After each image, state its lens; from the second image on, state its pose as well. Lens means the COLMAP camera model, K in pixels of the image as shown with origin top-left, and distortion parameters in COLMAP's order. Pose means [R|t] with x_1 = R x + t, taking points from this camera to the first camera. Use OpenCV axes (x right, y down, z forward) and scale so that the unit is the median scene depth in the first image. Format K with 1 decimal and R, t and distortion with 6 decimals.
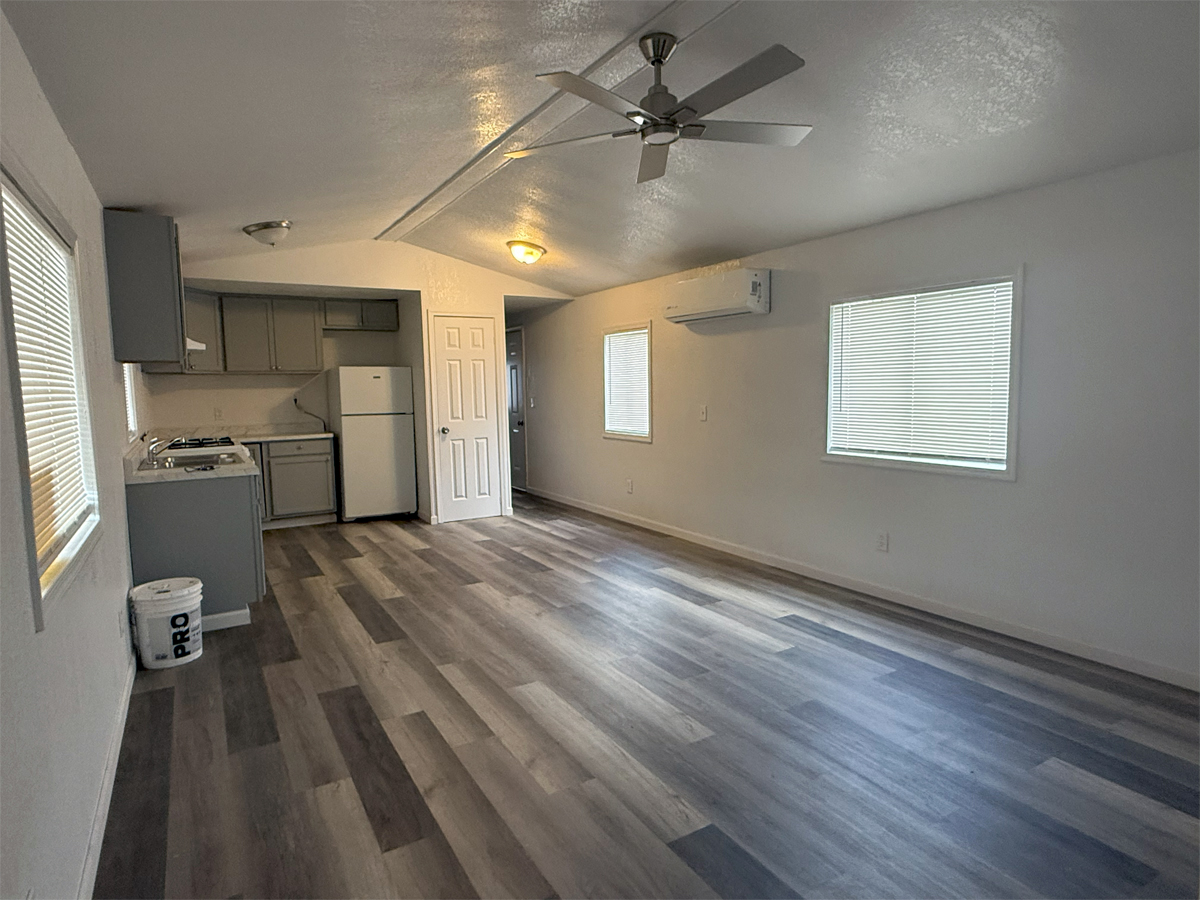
lens RADIAL K [[686.2, 0, 600.0], [0, 686.2, 450.0], [0, 0, 1]] dist [-0.002305, -0.001028]
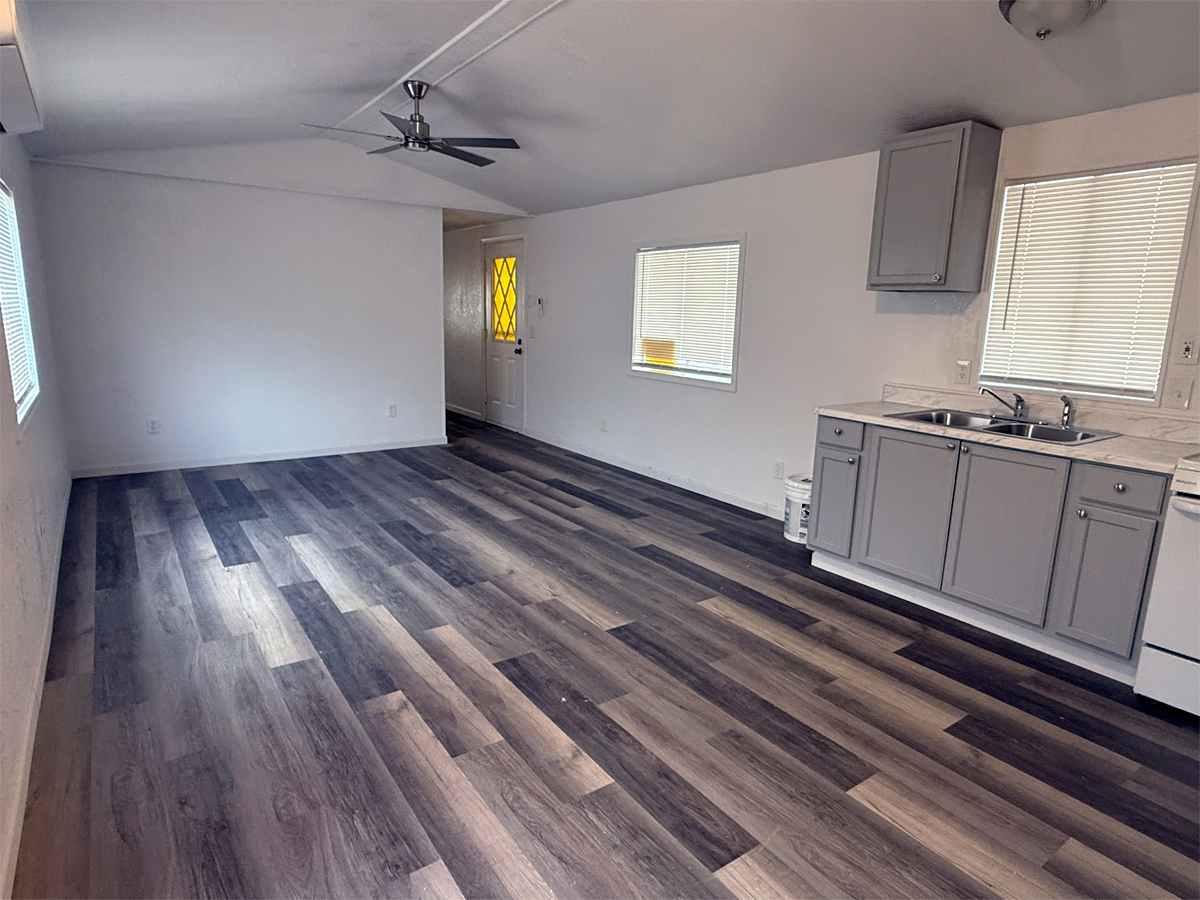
lens RADIAL K [[686.2, 0, 600.0], [0, 686.2, 450.0], [0, 0, 1]] dist [-0.002305, -0.001028]
pose [[-0.996830, 0.005453, -0.079372, -0.135083], [-0.018473, 0.954520, 0.297575, -0.180443], [0.077384, 0.298098, -0.951393, 1.816190]]
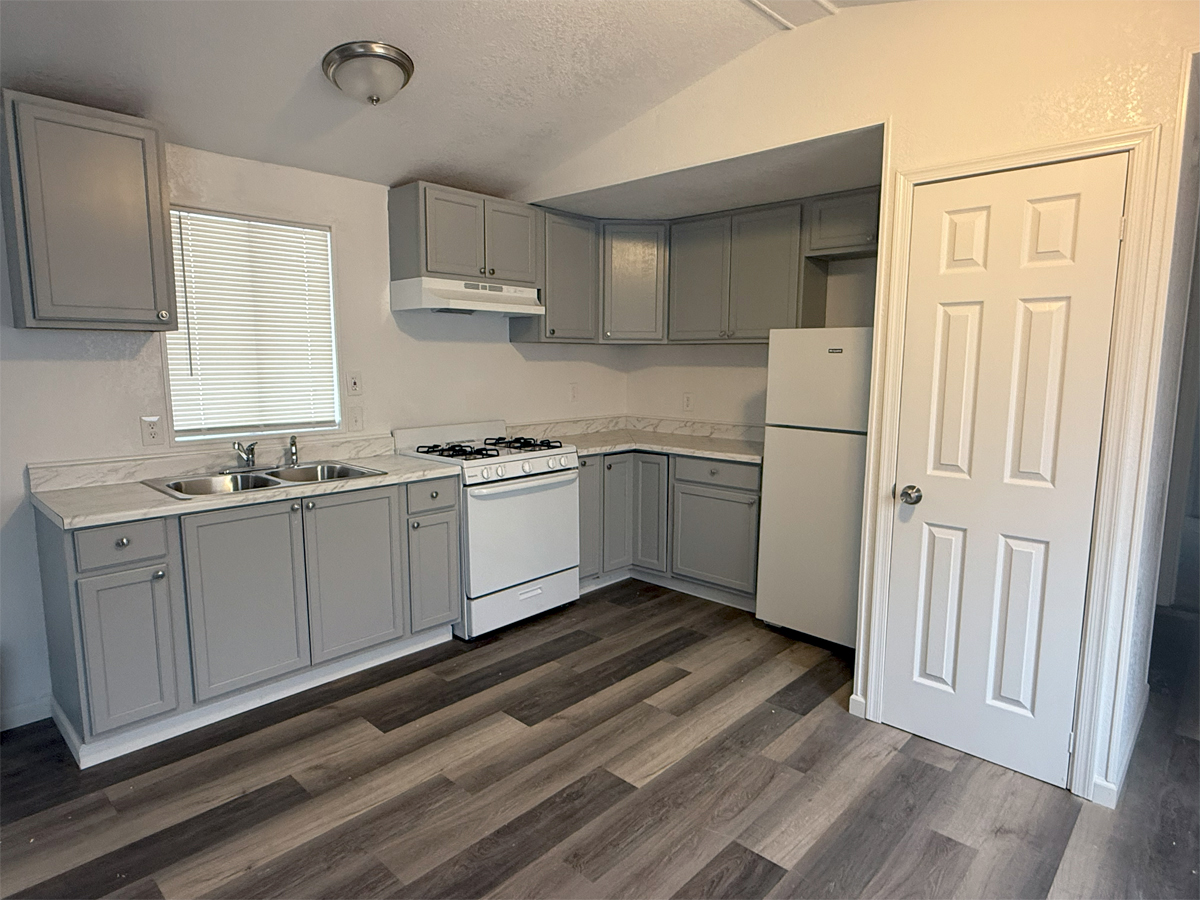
lens RADIAL K [[686.2, 0, 600.0], [0, 686.2, 450.0], [0, 0, 1]] dist [-0.002305, -0.001028]
pose [[0.274344, 0.144879, -0.950655, 0.132907], [-0.101827, 0.987404, 0.121094, -0.134845], [0.956225, 0.063581, 0.285641, 1.220252]]
